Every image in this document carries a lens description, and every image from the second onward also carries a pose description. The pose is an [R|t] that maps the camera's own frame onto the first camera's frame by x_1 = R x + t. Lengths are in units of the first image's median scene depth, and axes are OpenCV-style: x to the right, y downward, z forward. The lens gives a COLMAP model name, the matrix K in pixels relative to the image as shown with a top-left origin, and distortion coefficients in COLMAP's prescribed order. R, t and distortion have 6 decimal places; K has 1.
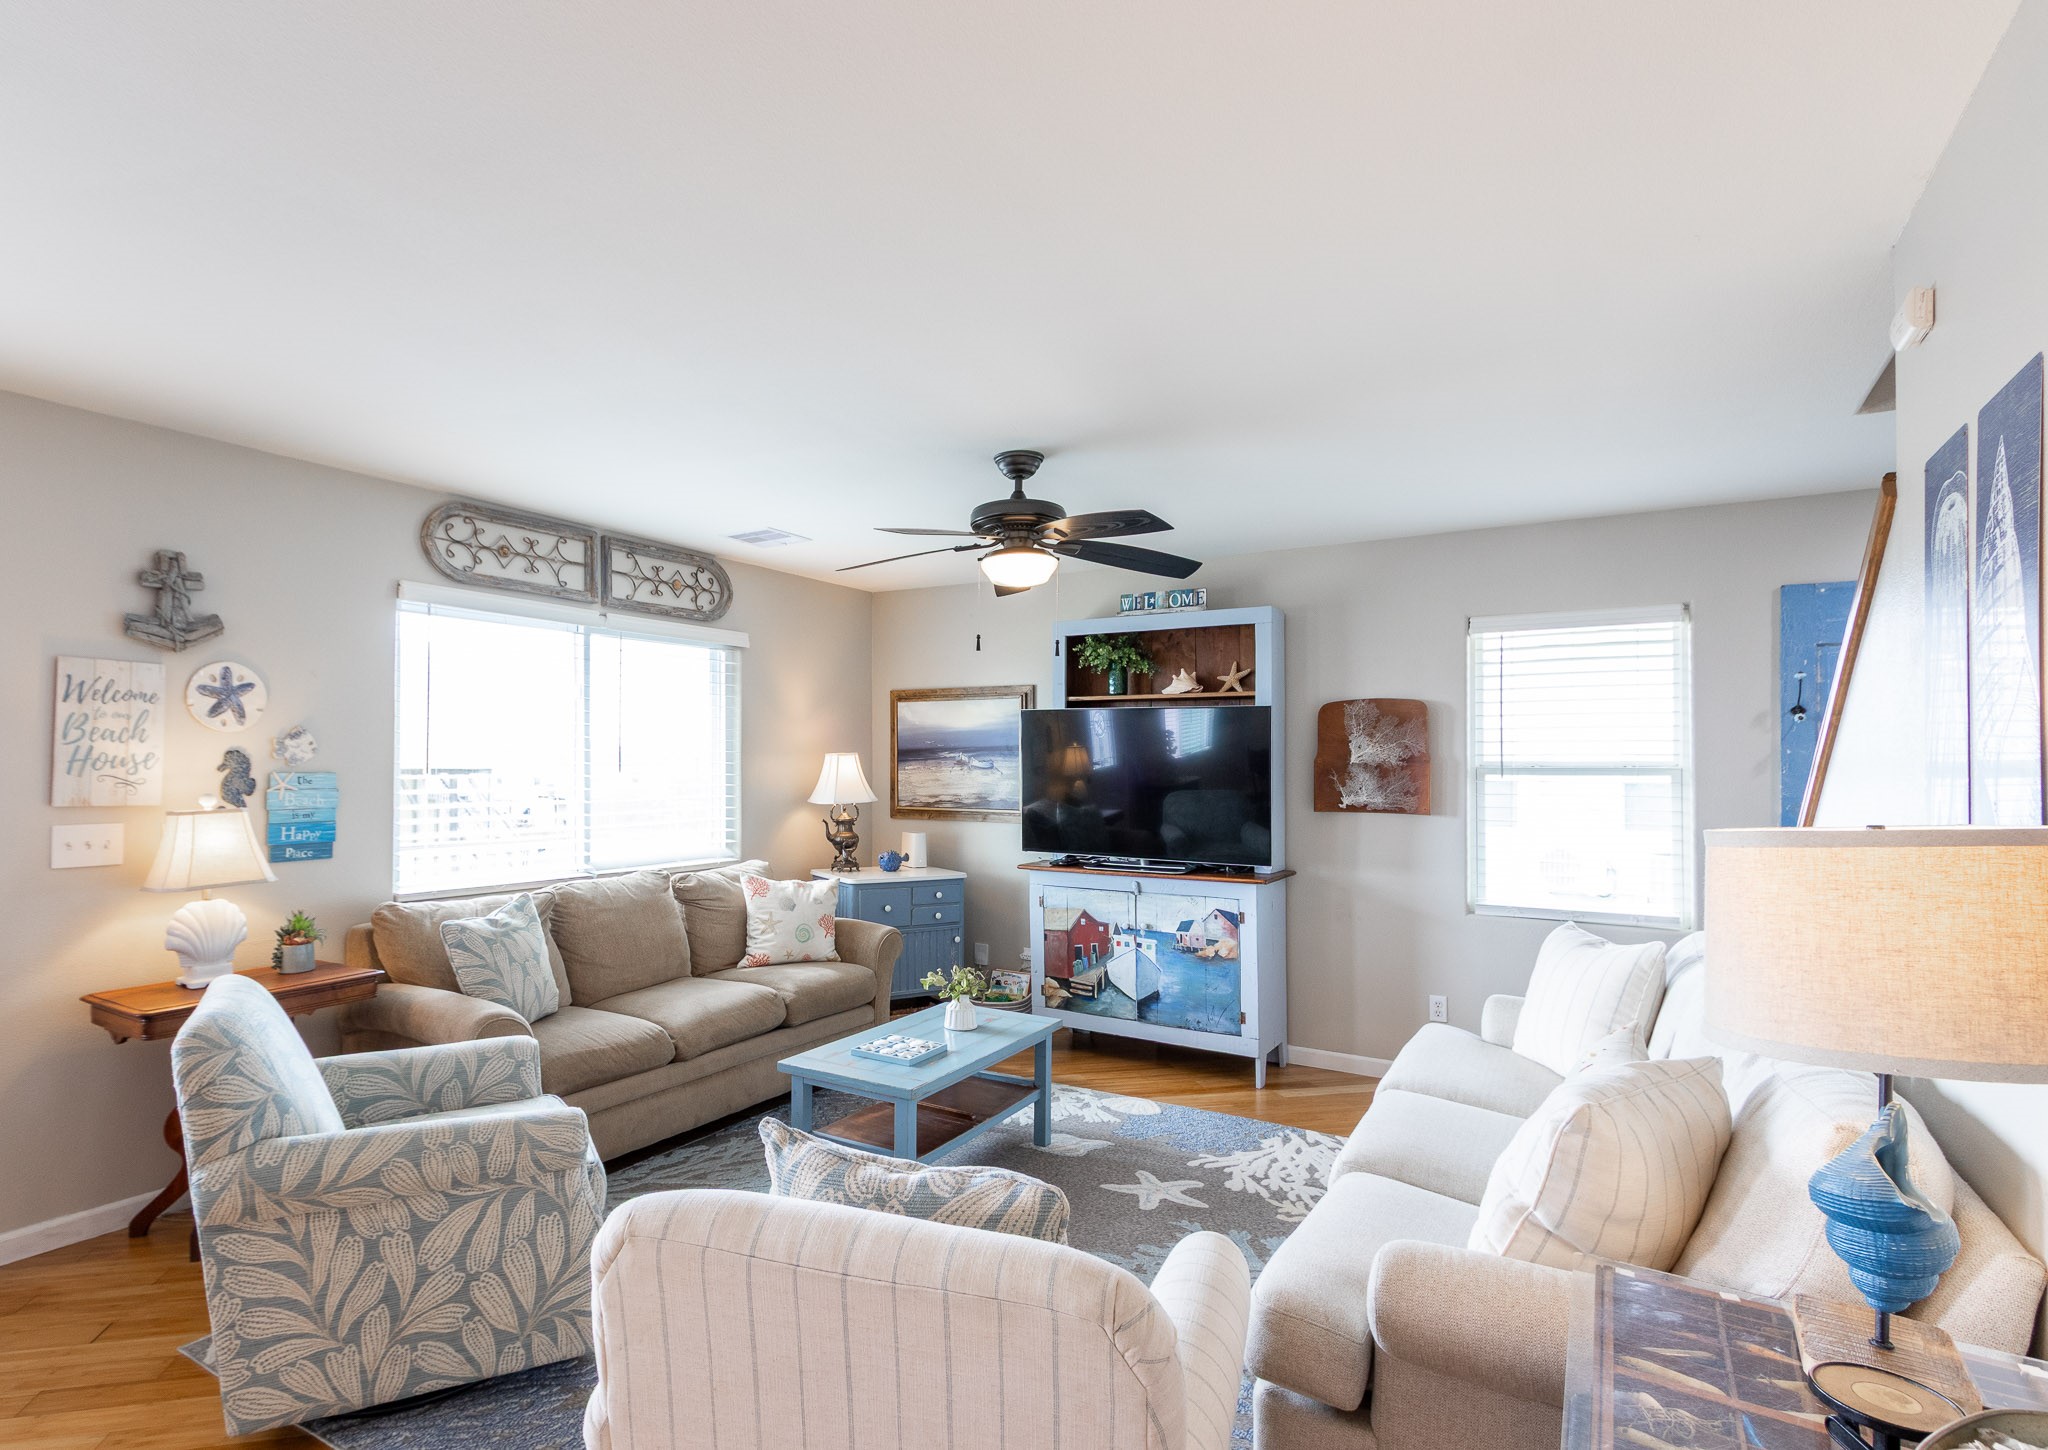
lens RADIAL K [[1053.3, 0, 1020.2], [0, 1053.3, 735.2], [0, 0, 1]] dist [0.004514, 0.000574]
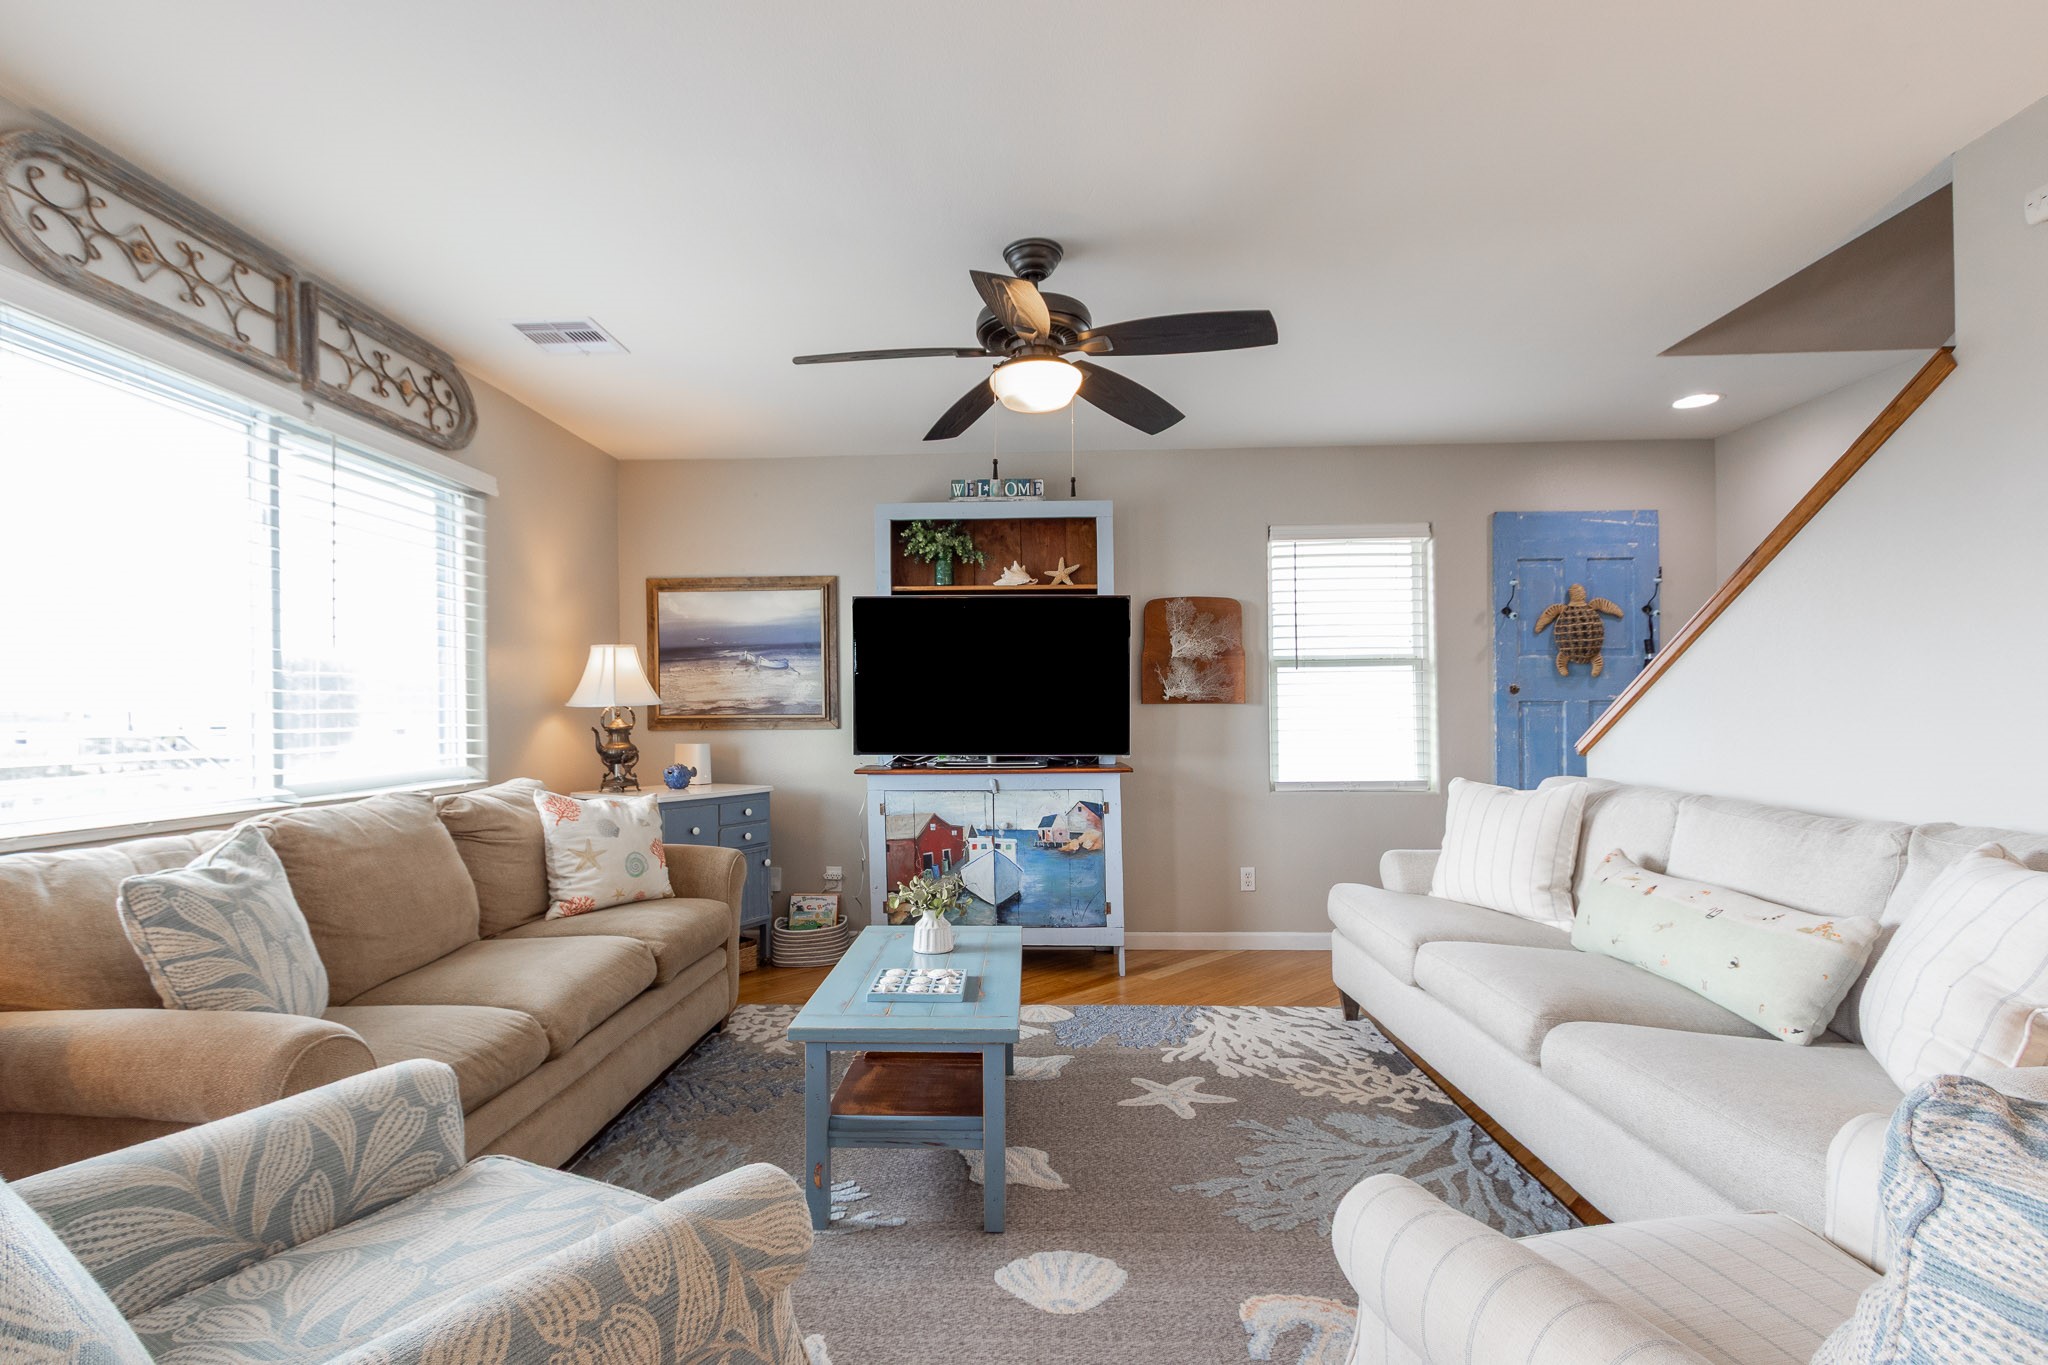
lens RADIAL K [[913.3, 0, 1024.4], [0, 913.3, 696.9], [0, 0, 1]] dist [-0.000137, 0.000021]
pose [[0.875502, -0.007142, 0.483162, -0.273724], [0.004275, 0.999966, 0.007033, 0.062585], [-0.483195, -0.004092, 0.875503, 0.284324]]
